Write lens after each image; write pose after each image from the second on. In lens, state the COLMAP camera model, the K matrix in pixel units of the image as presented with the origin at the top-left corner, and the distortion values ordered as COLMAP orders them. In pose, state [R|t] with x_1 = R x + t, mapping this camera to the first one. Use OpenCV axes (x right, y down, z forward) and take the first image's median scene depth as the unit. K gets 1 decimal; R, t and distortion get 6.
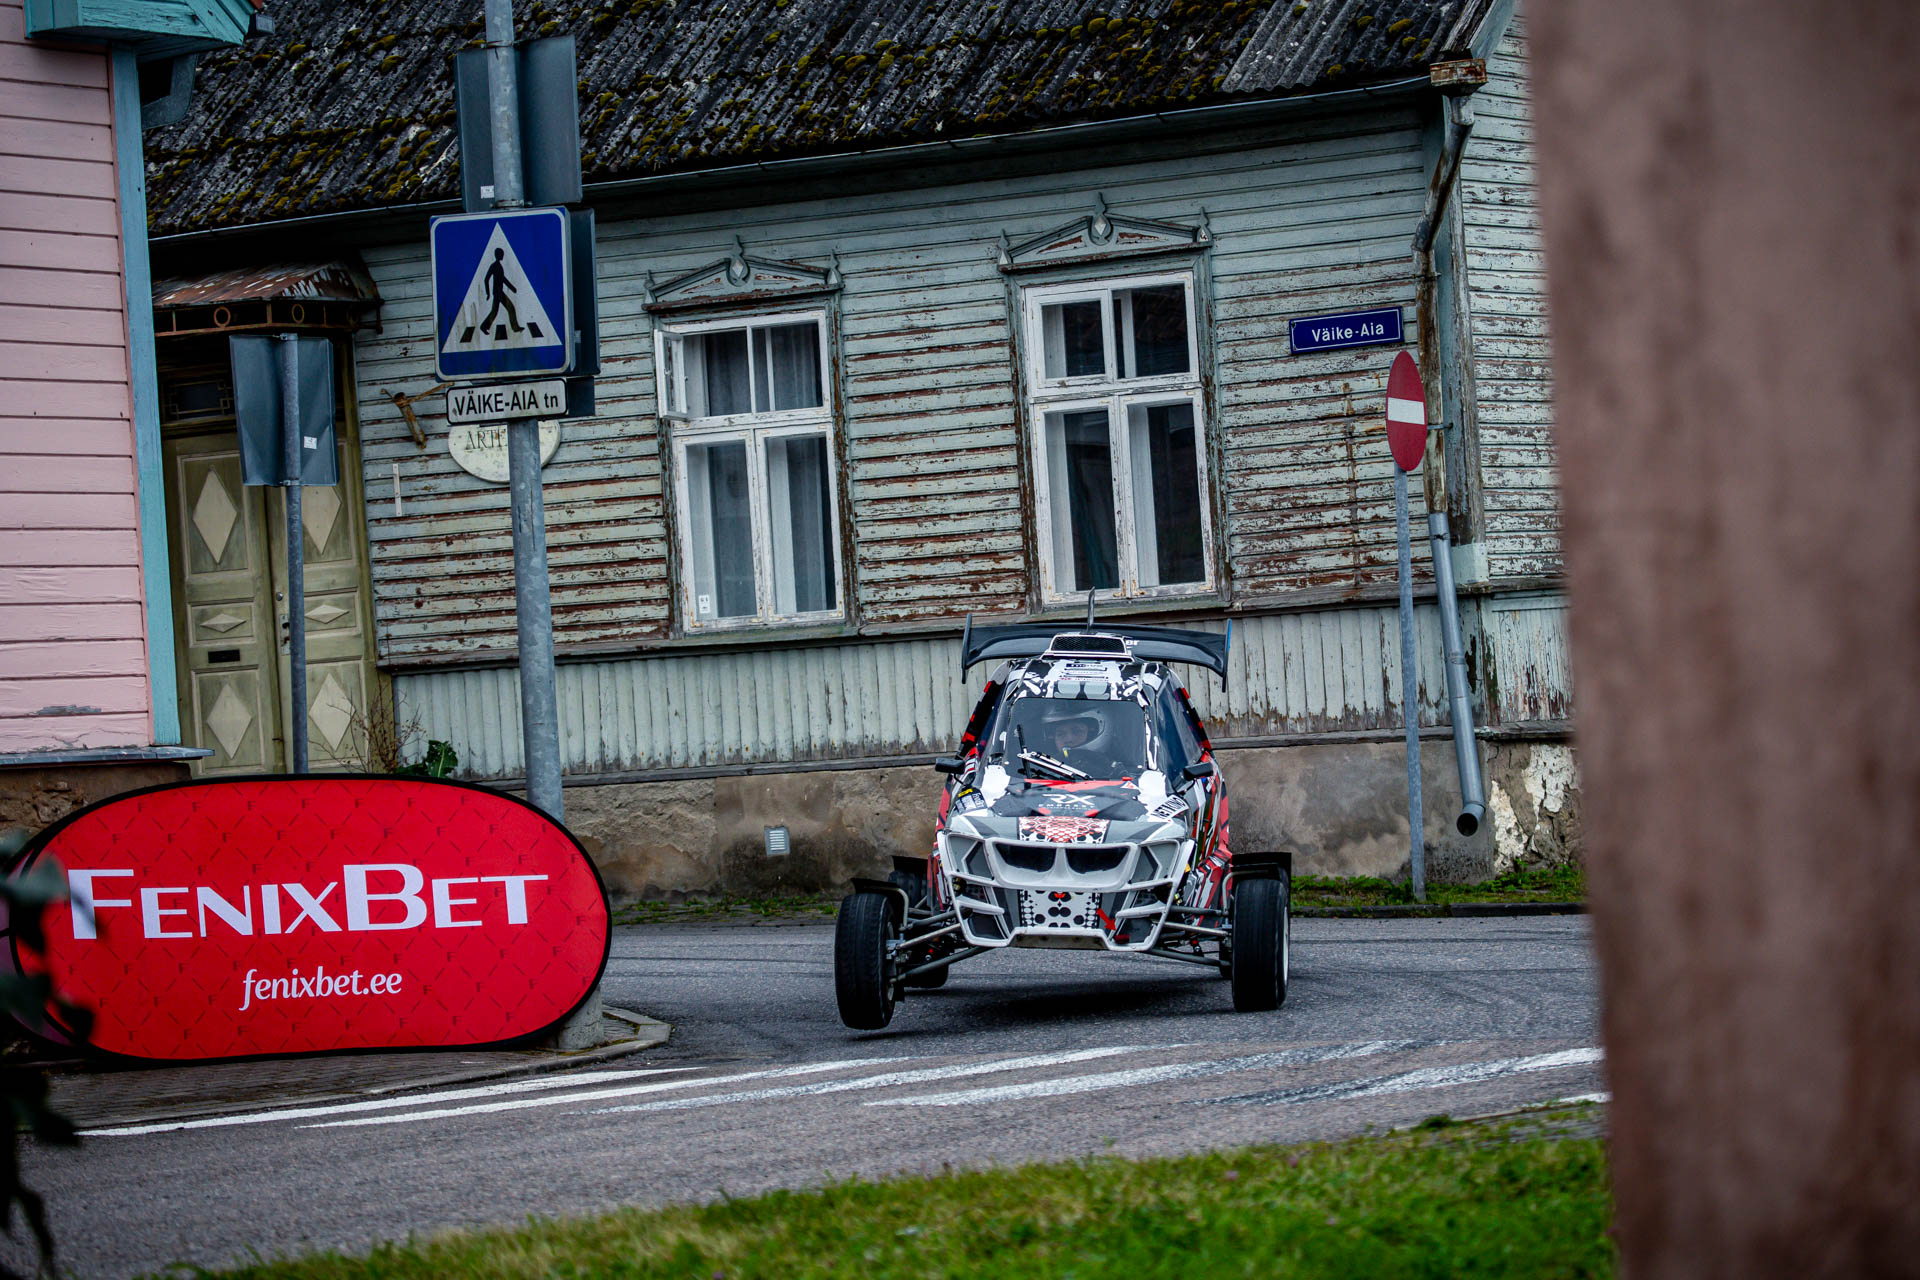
lens RADIAL K [[6376.3, 0, 960.9], [0, 6376.3, 641.9], [0, 0, 1]] dist [0.139534, 0.220772]
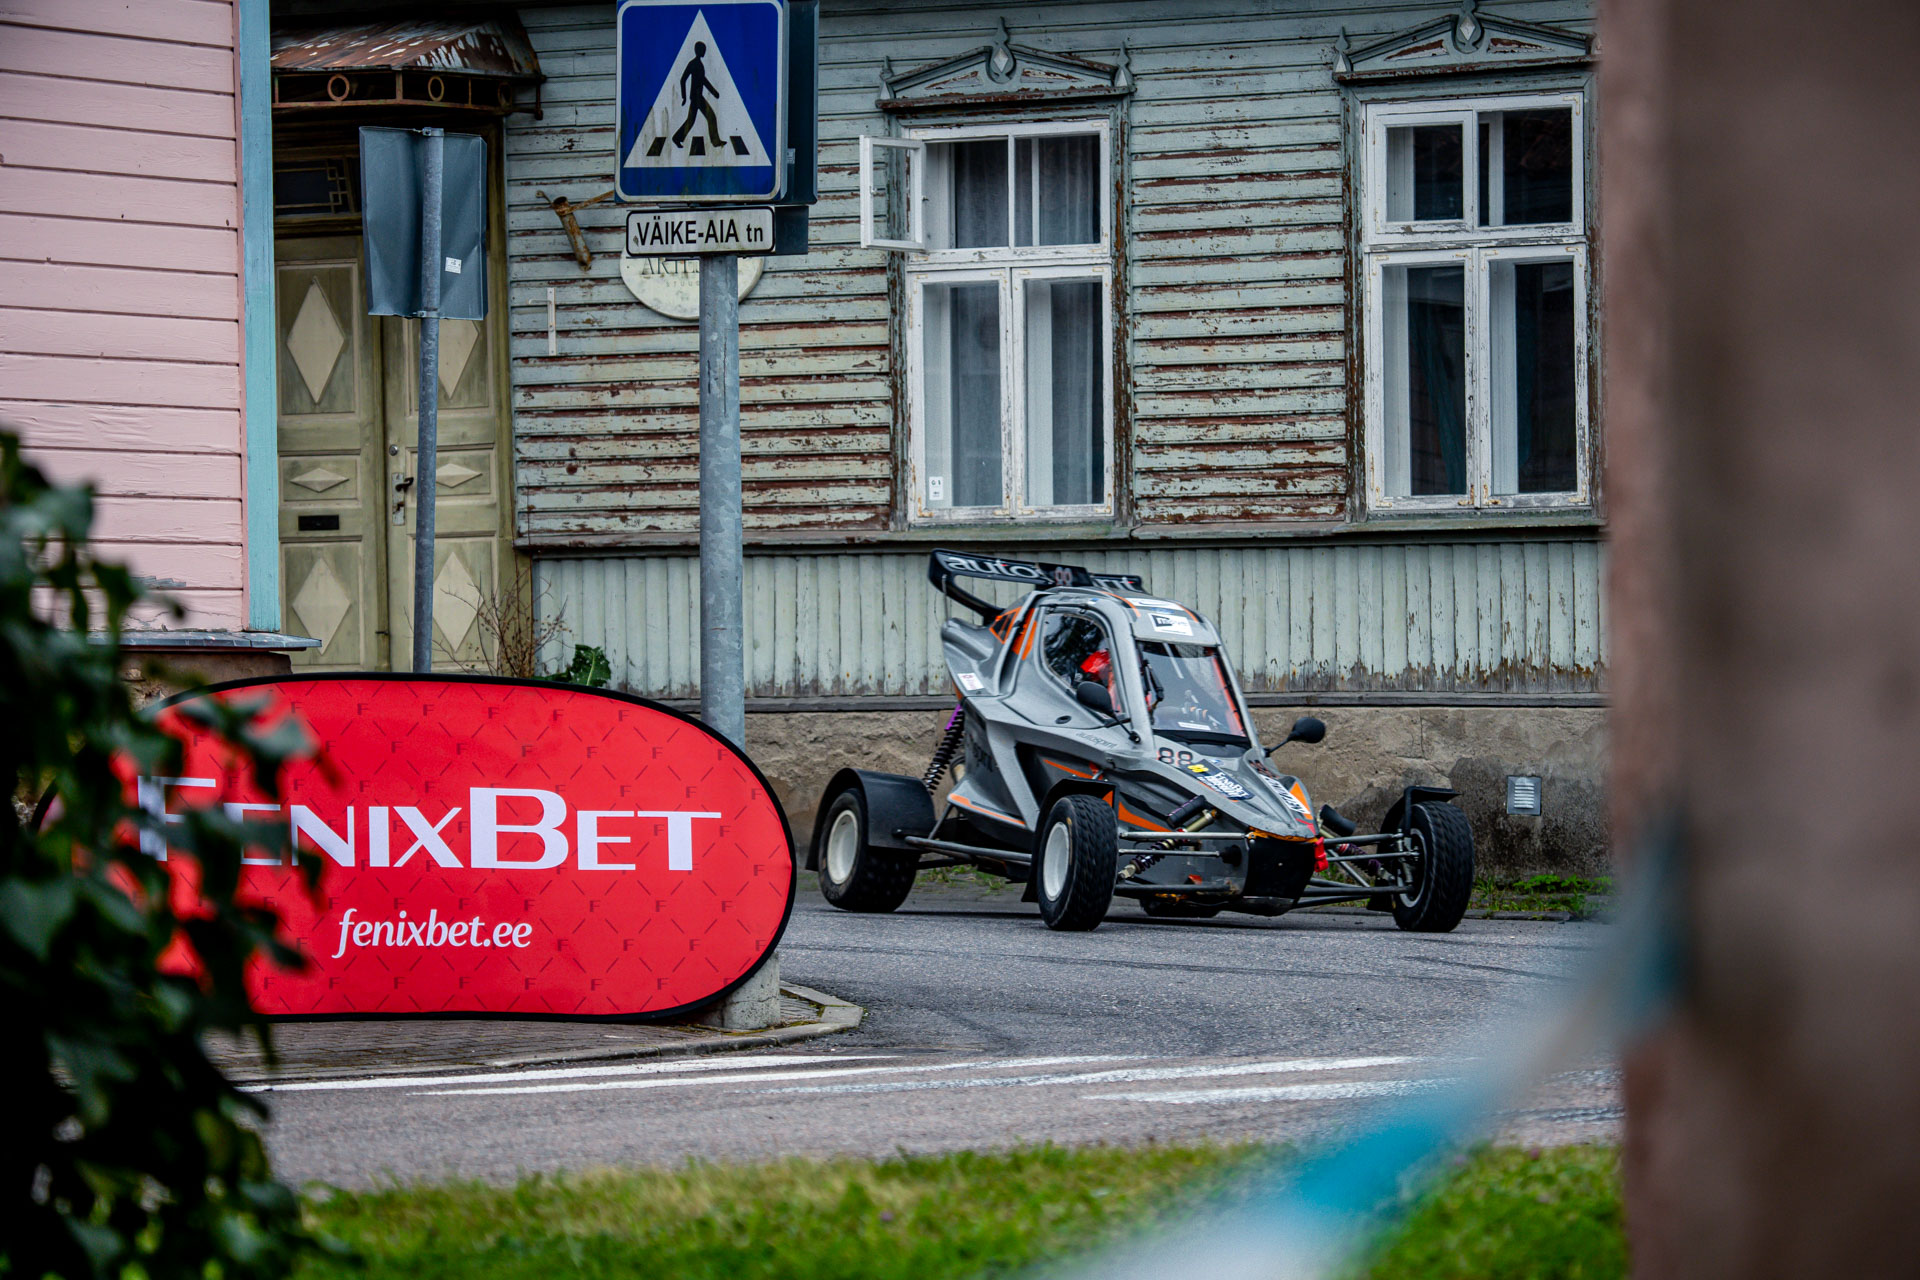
lens RADIAL K [[8889.2, 0, 970.4], [0, 8889.2, 649.1], [0, 0, 1]] dist [0.810769, 2.074832]
pose [[0.997987, 0.051535, -0.036955, 0.005511], [-0.051081, 0.998608, 0.013130, -0.000777], [0.037581, -0.011216, 0.999231, -0.093506]]
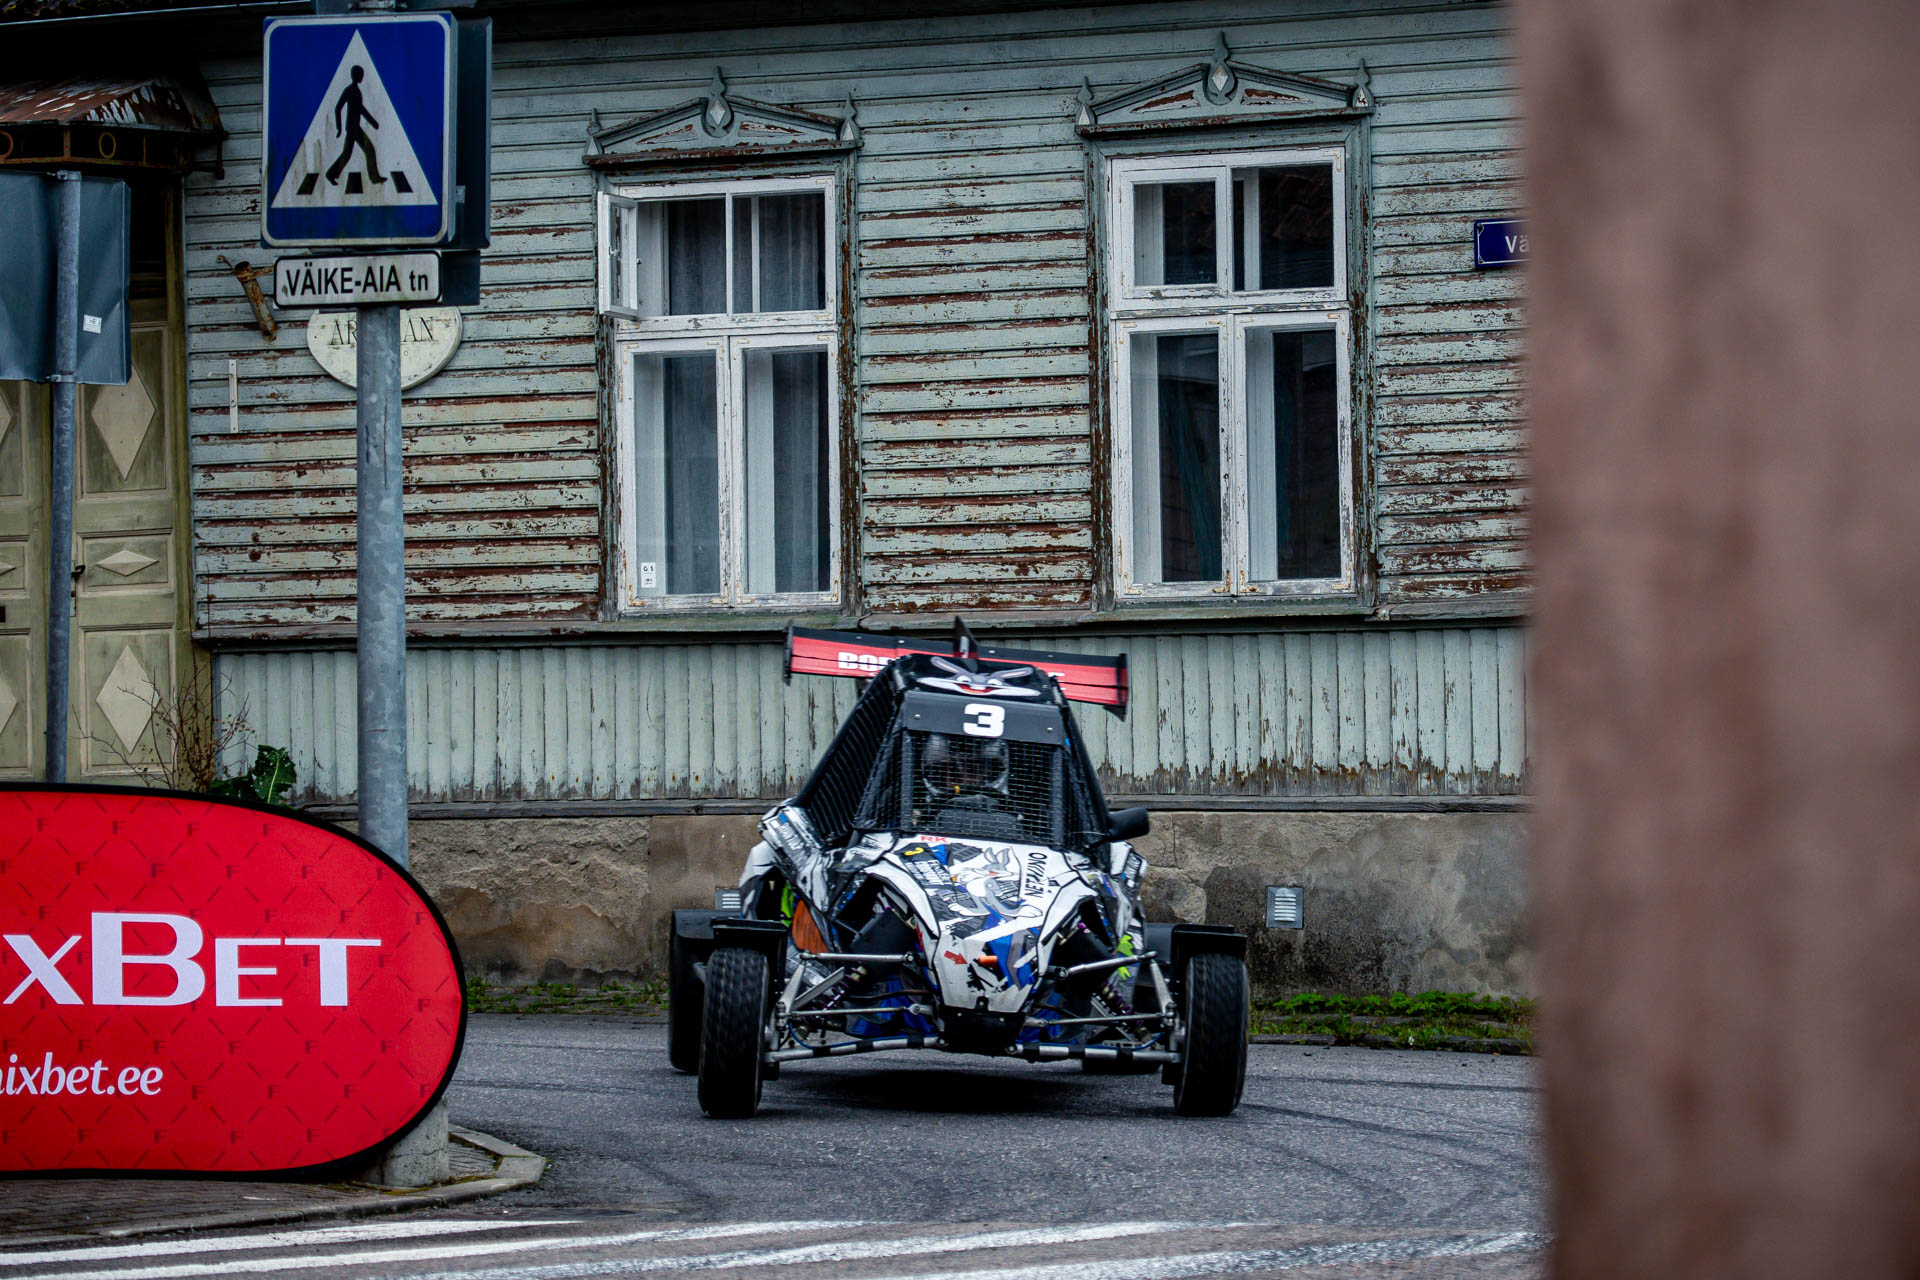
lens RADIAL K [[8742.0, 0, 968.6], [0, 8742.0, 577.0], [0, 0, 1]] dist [0.193356, 0.383122]
pose [[0.998730, 0.049311, -0.010343, 0.006428], [-0.049387, 0.998754, -0.007143, -0.000421], [0.009978, 0.007644, 0.999921, 0.011279]]
